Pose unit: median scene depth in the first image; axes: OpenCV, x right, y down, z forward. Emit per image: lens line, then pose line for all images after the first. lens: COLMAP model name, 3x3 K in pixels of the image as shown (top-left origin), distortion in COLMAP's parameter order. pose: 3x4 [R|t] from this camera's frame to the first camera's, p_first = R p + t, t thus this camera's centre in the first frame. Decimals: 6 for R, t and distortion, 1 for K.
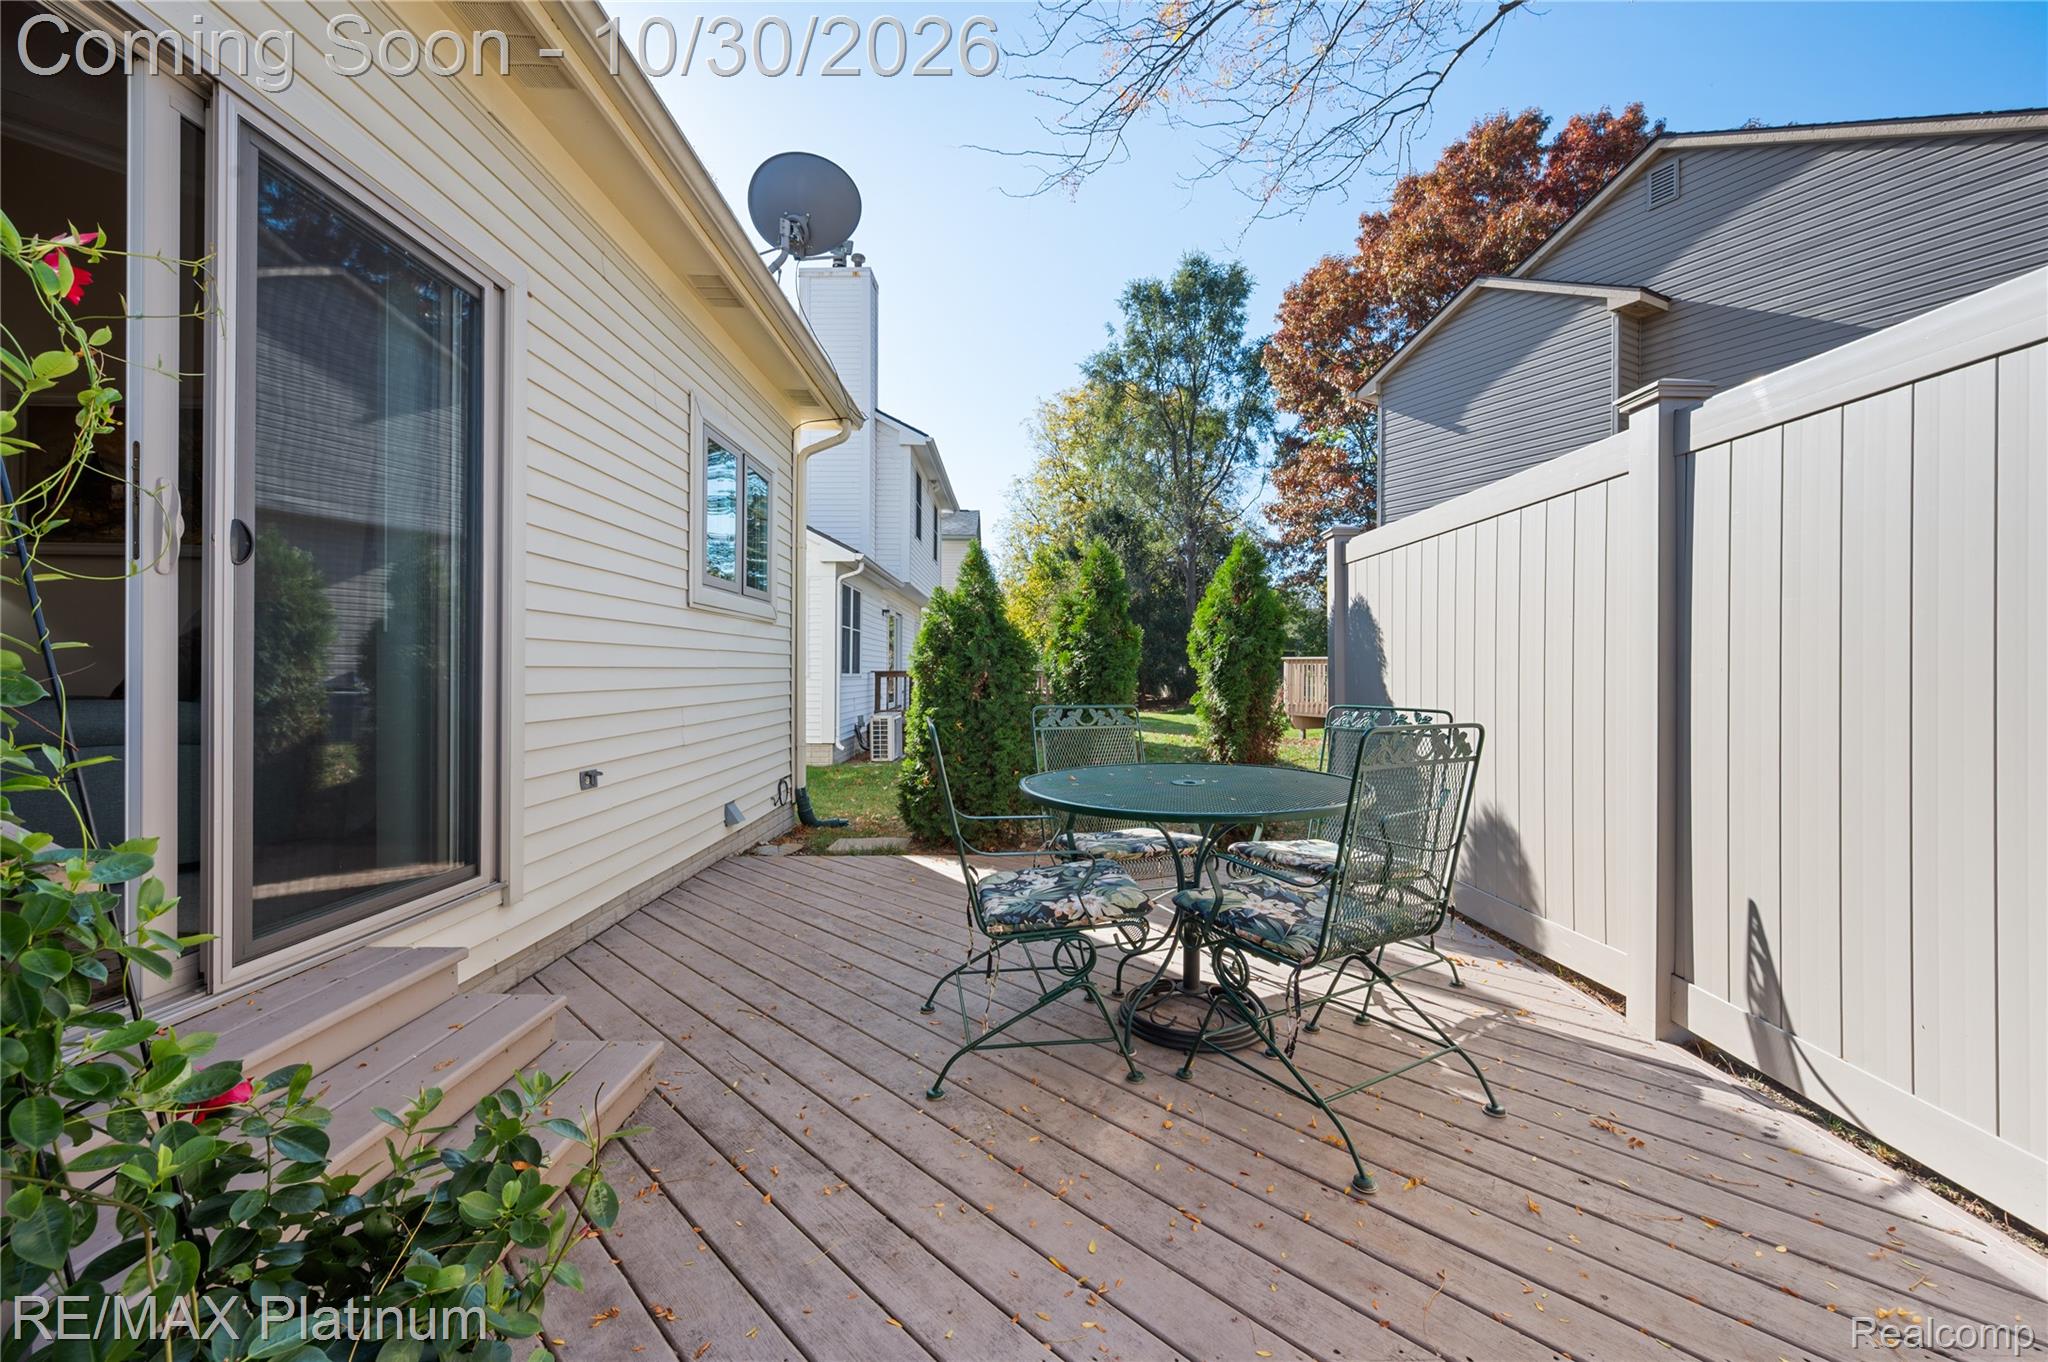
lens RADIAL K [[819.5, 0, 1026.6], [0, 819.5, 673.0], [0, 0, 1]] dist [-0.000069, -0.000351]
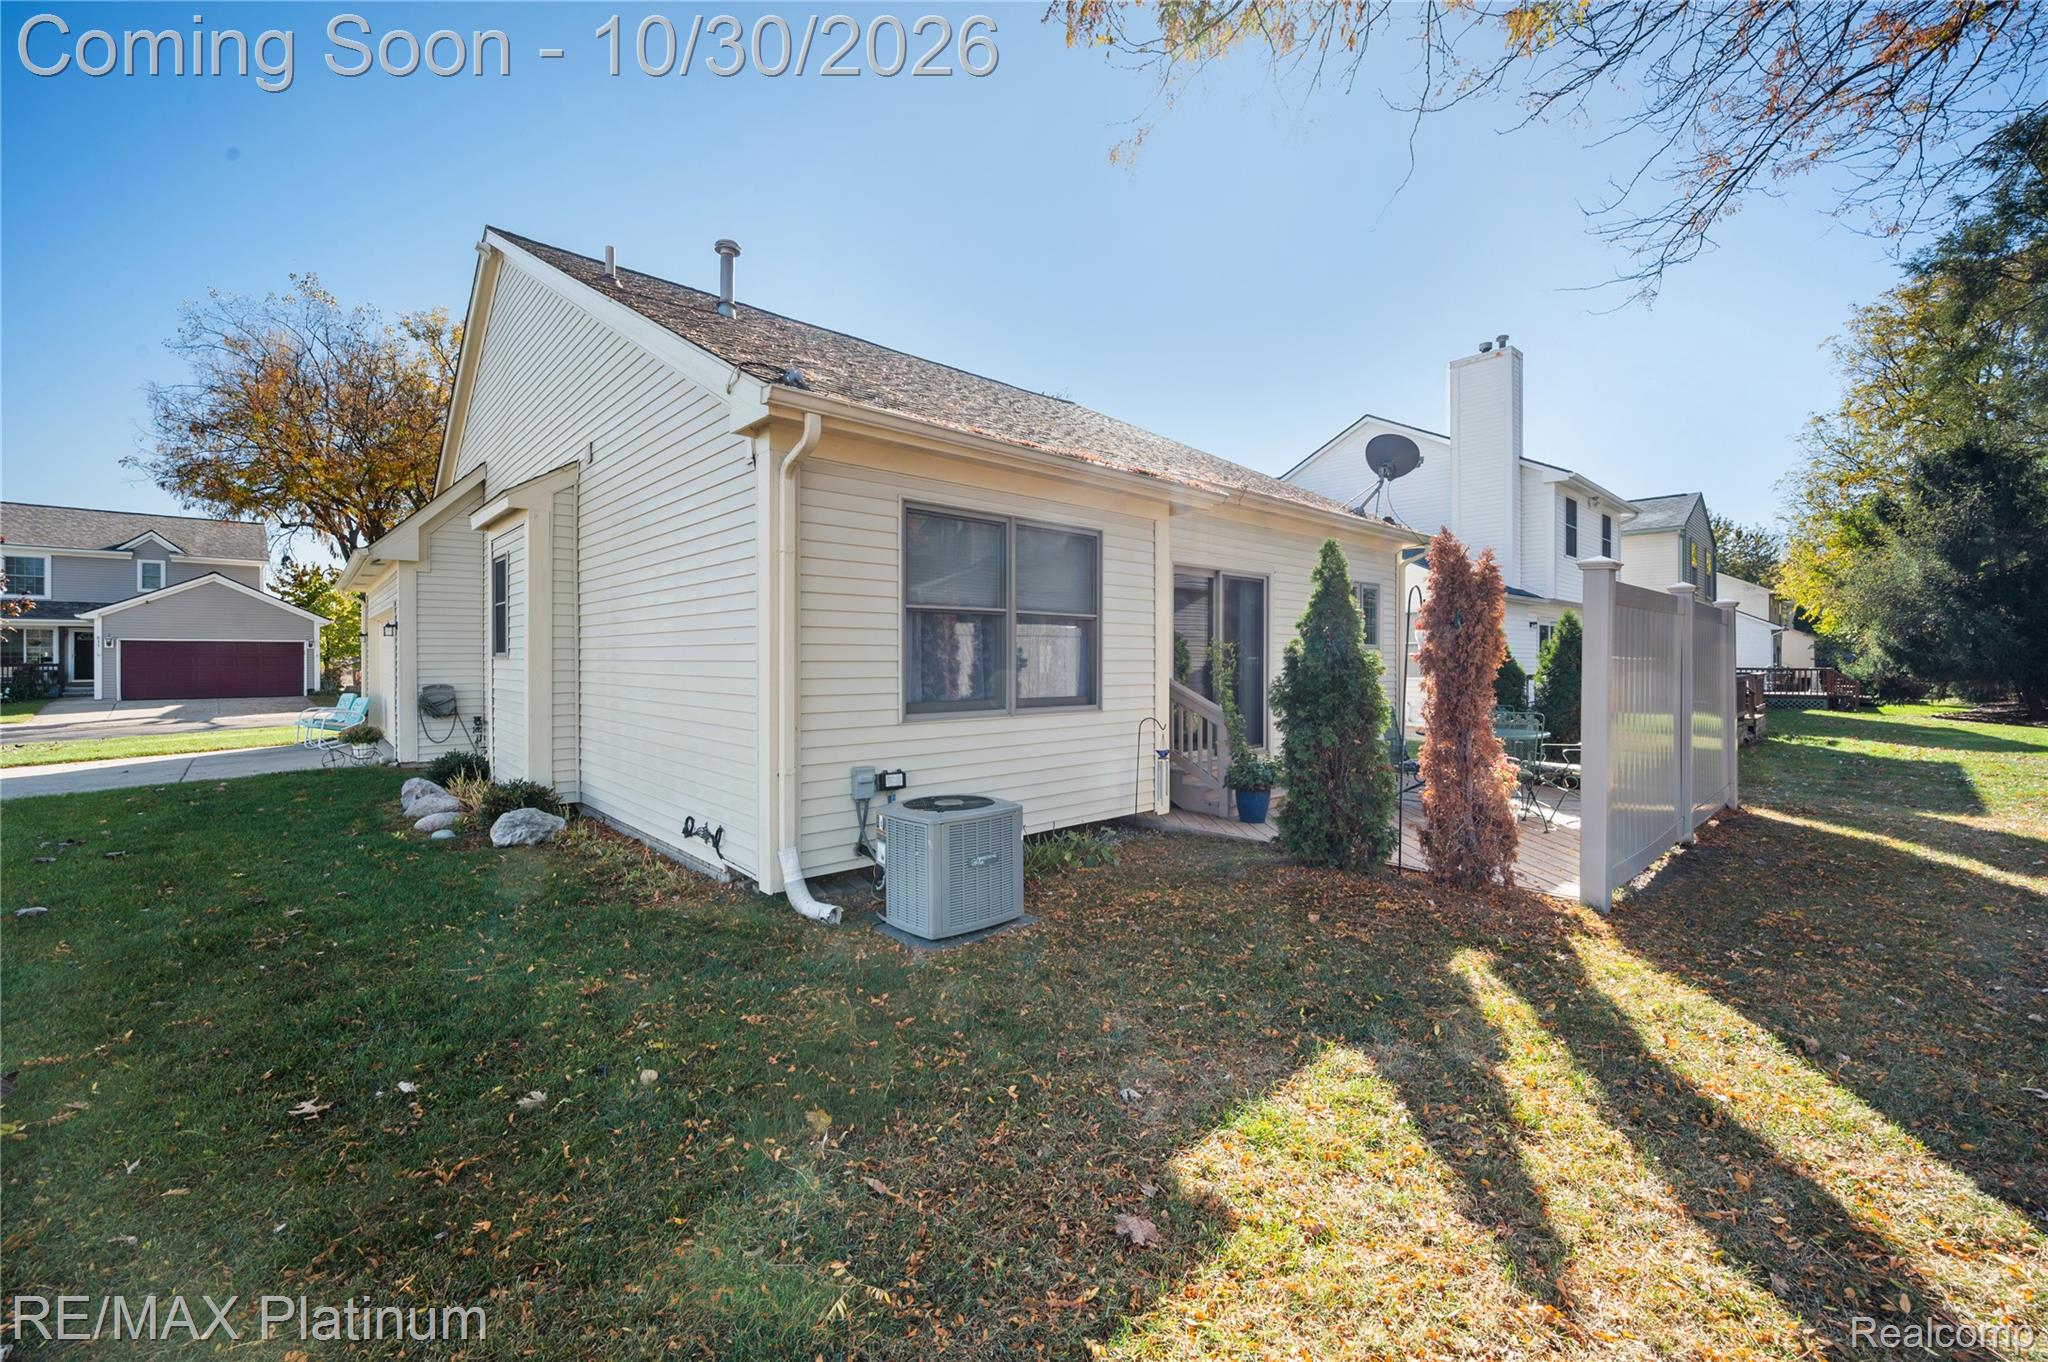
lens RADIAL K [[819.5, 0, 1023.6], [0, 819.5, 667.9], [0, 0, 1]] dist [-0.000069, -0.000351]
pose [[0.676737, -0.002322, -0.736222, 0.158710], [0.006743, 0.999973, 0.003044, -0.014610], [0.736194, -0.007024, 0.676734, -0.273000]]
